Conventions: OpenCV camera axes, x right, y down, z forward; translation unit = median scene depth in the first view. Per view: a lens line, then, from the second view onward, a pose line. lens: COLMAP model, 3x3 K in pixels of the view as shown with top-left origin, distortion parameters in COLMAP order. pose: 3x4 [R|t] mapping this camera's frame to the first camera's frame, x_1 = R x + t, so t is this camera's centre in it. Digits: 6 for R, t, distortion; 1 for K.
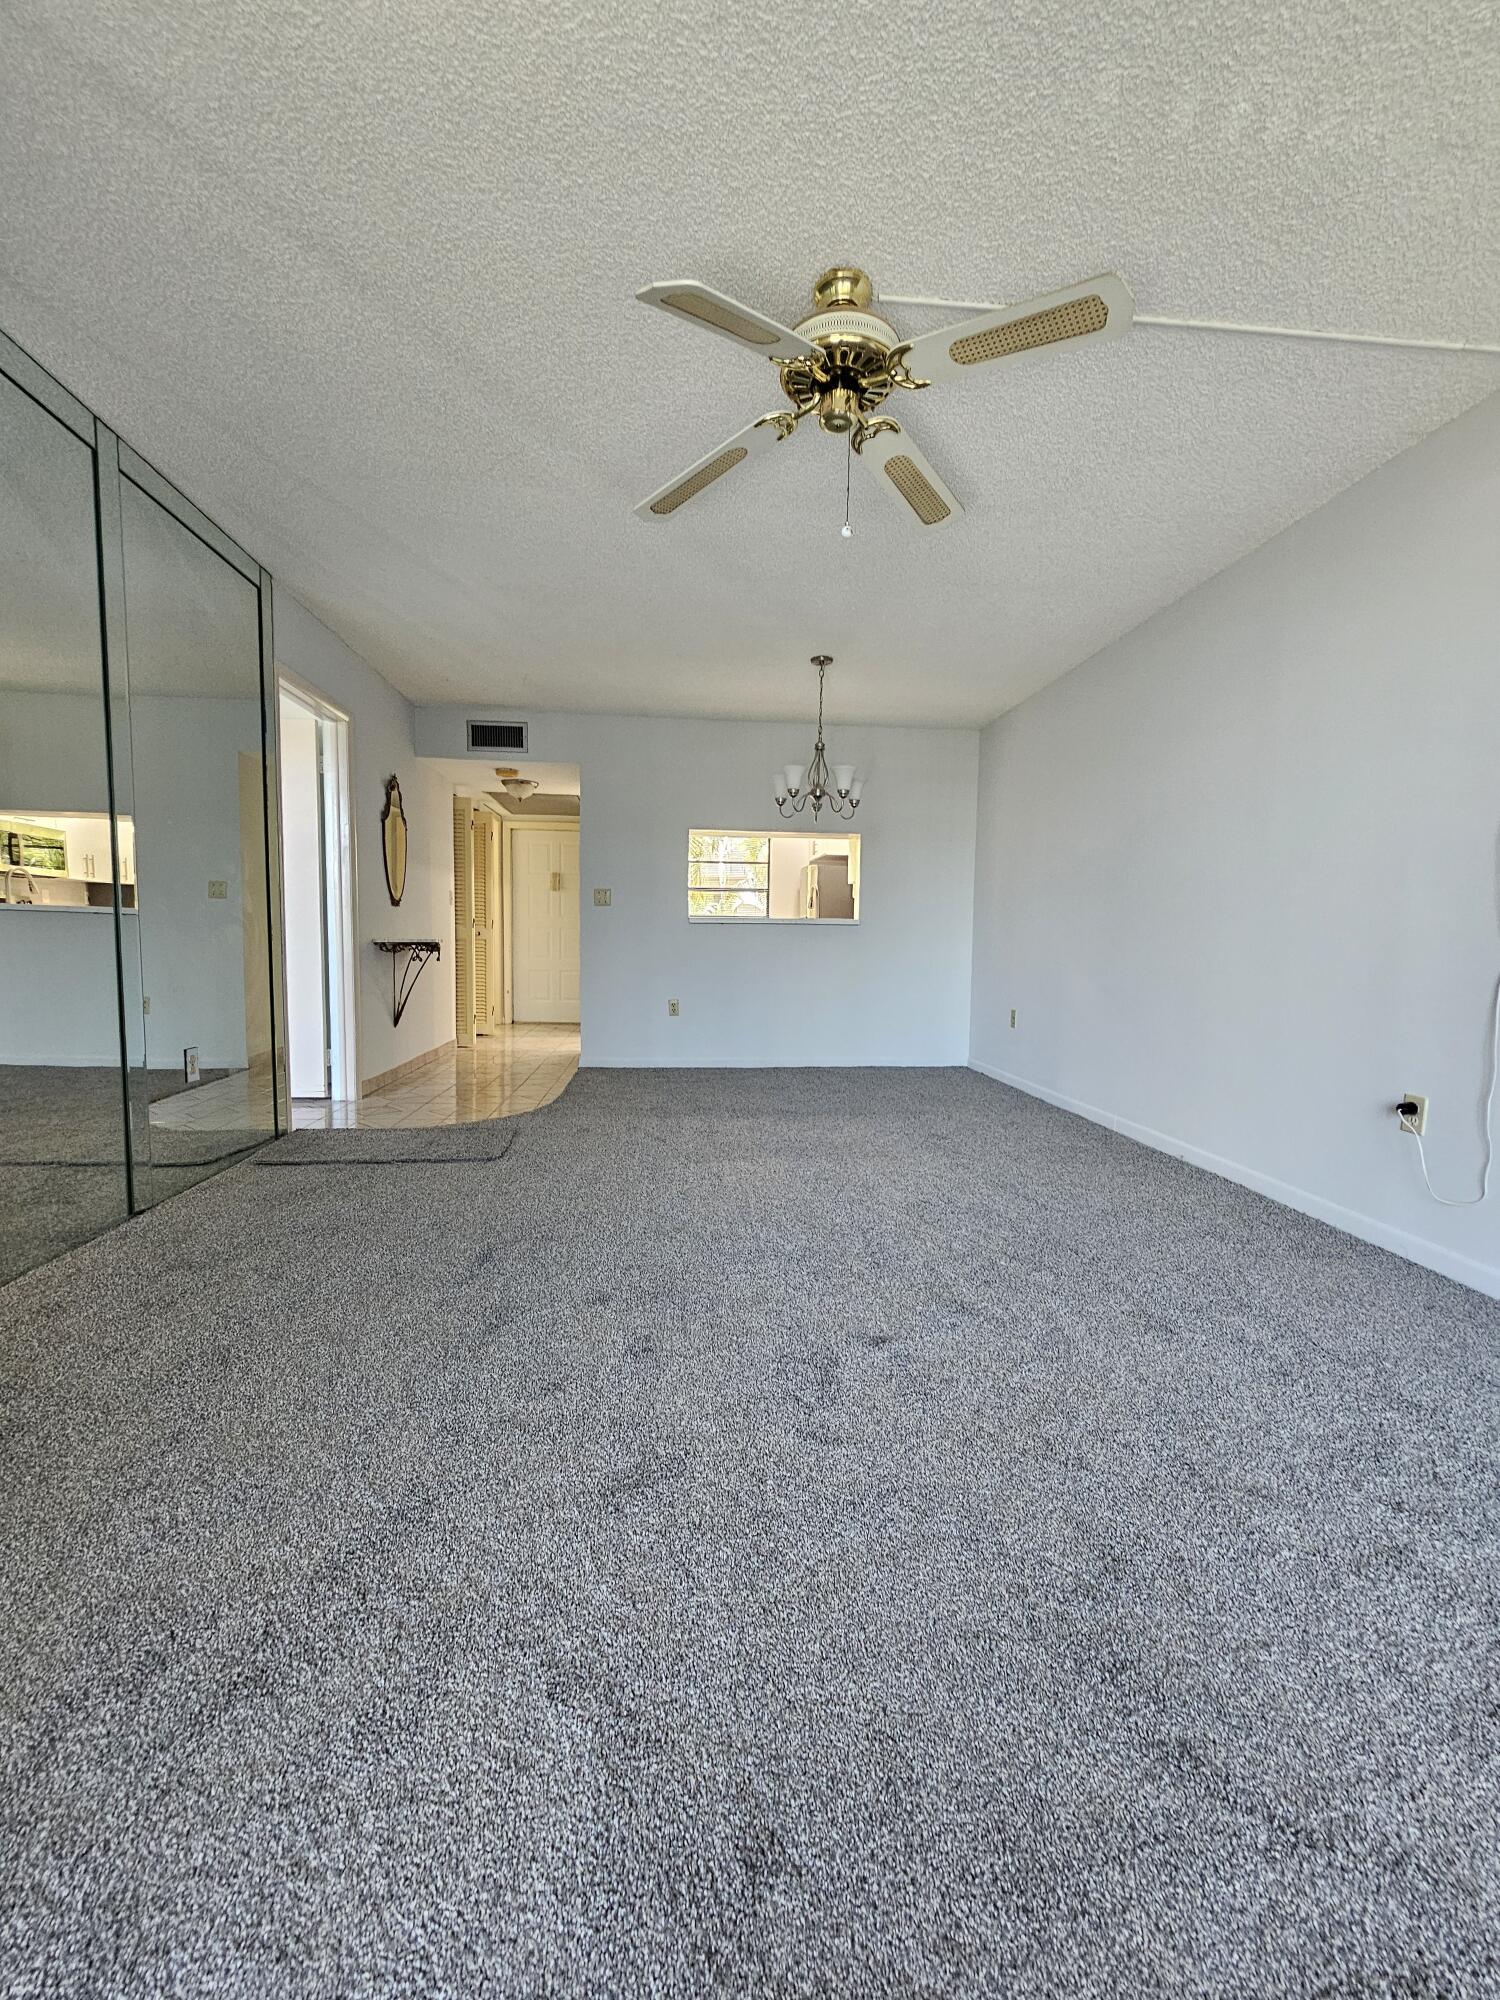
lens RADIAL K [[820.8, 0, 736.3], [0, 820.8, 1004.5], [0, 0, 1]] dist [-0.000227, 0.000292]
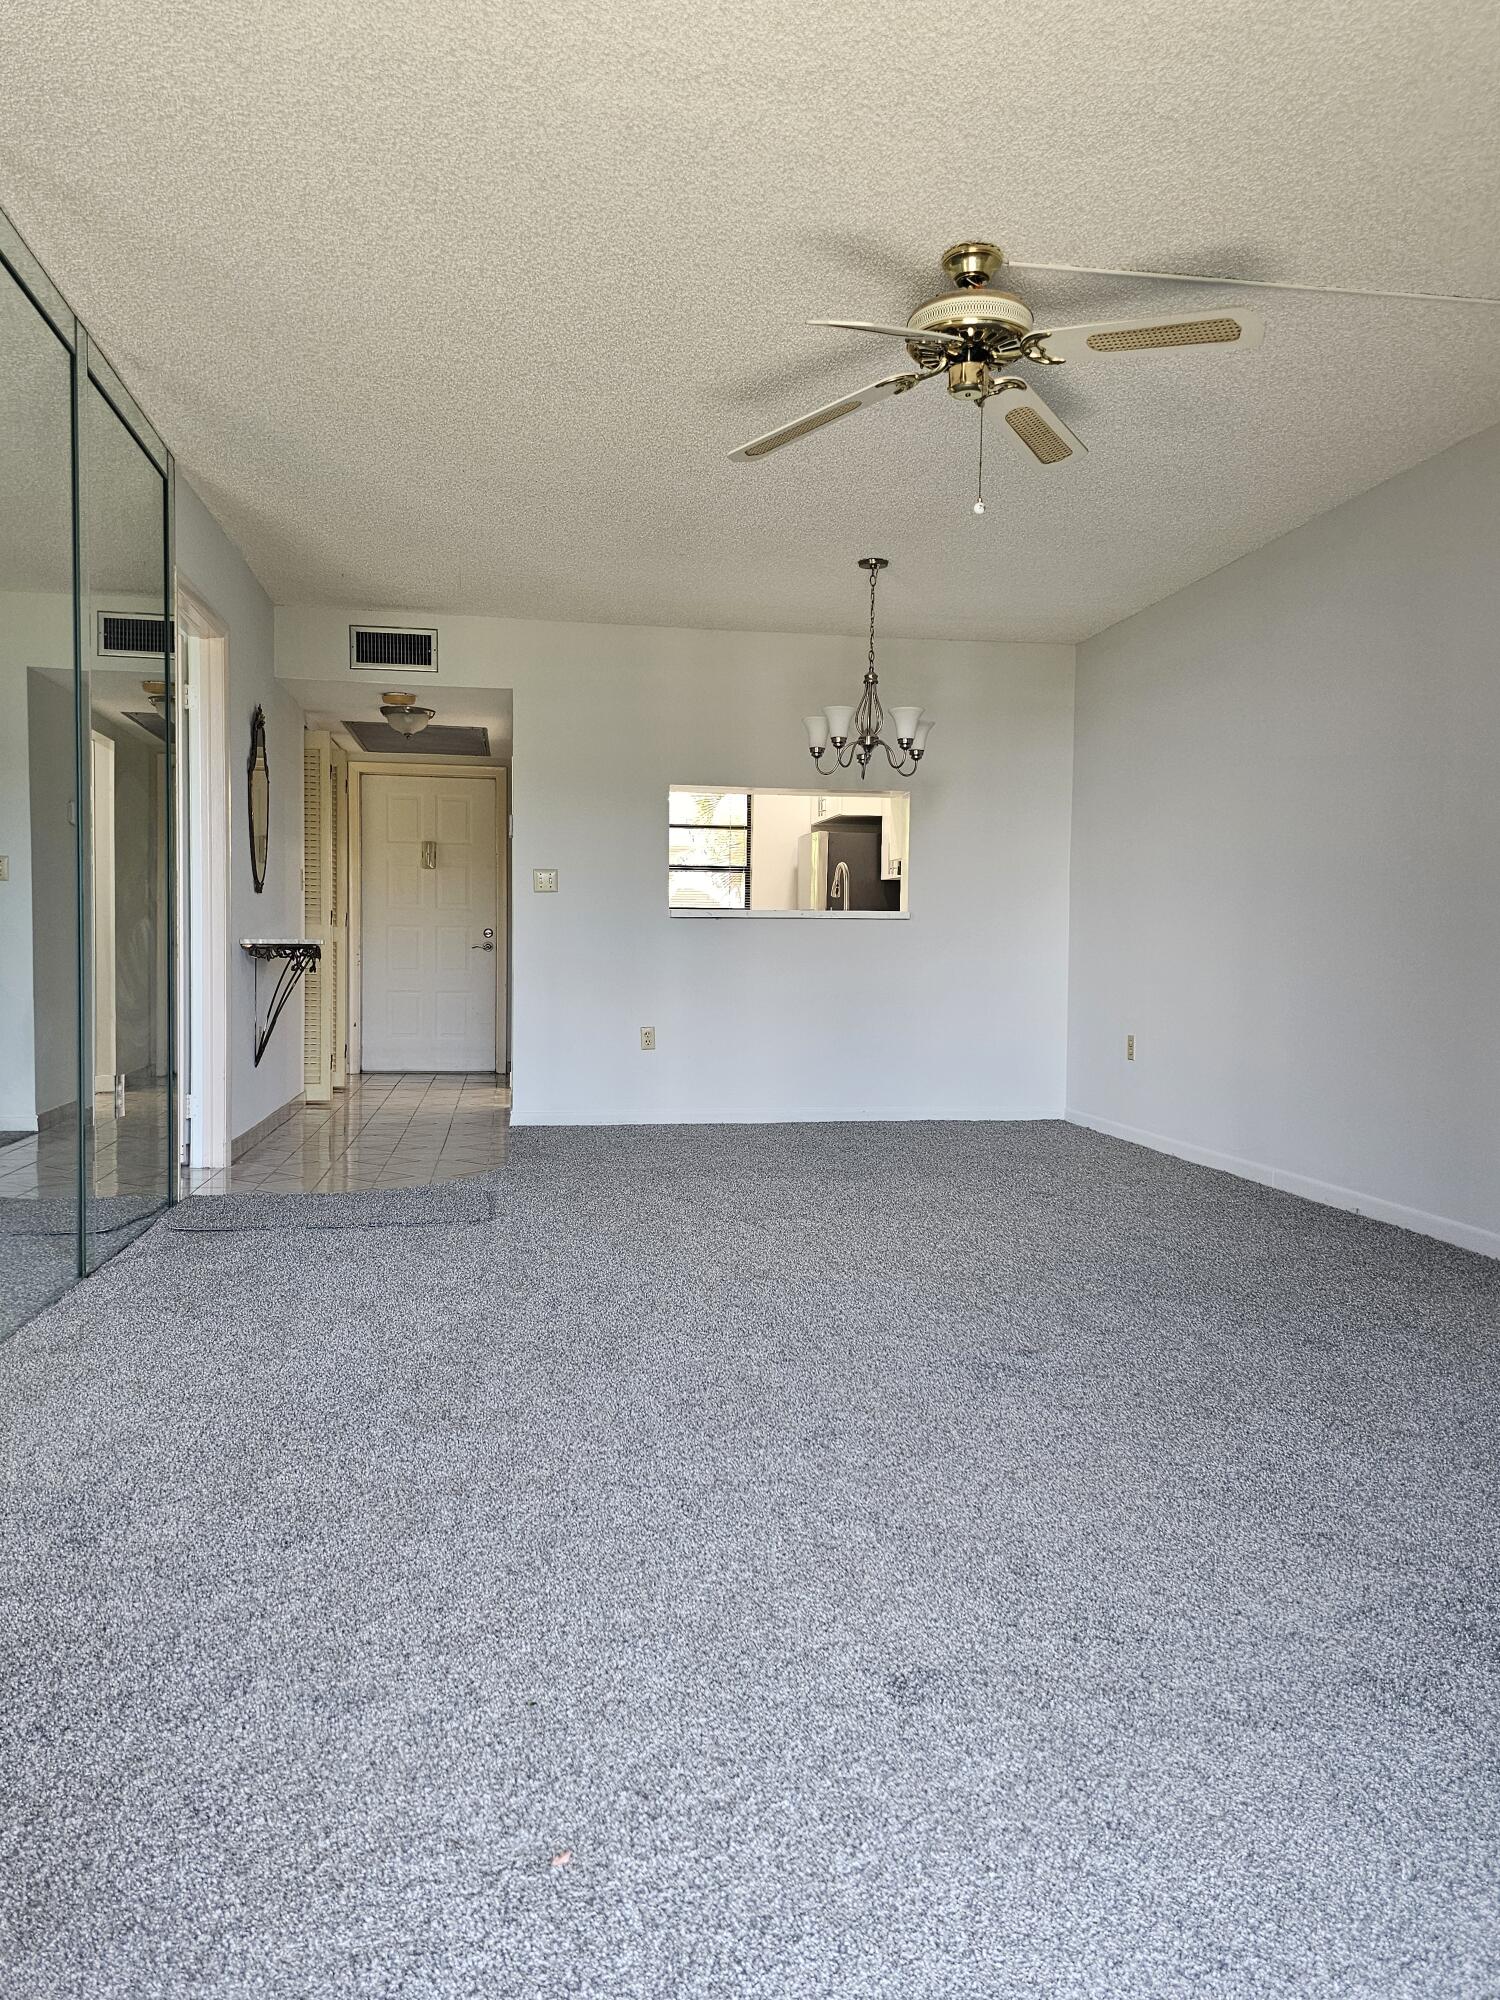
lens RADIAL K [[1371.8, 0, 735.6], [0, 1371.8, 998.5], [0, 0, 1]] dist [0.109454, -0.157774]
pose [[0.998149, -0.004824, 0.060625, -0.100945], [0.007296, 0.999148, -0.040614, 0.024943], [-0.060377, 0.040981, 0.997334, -0.234446]]
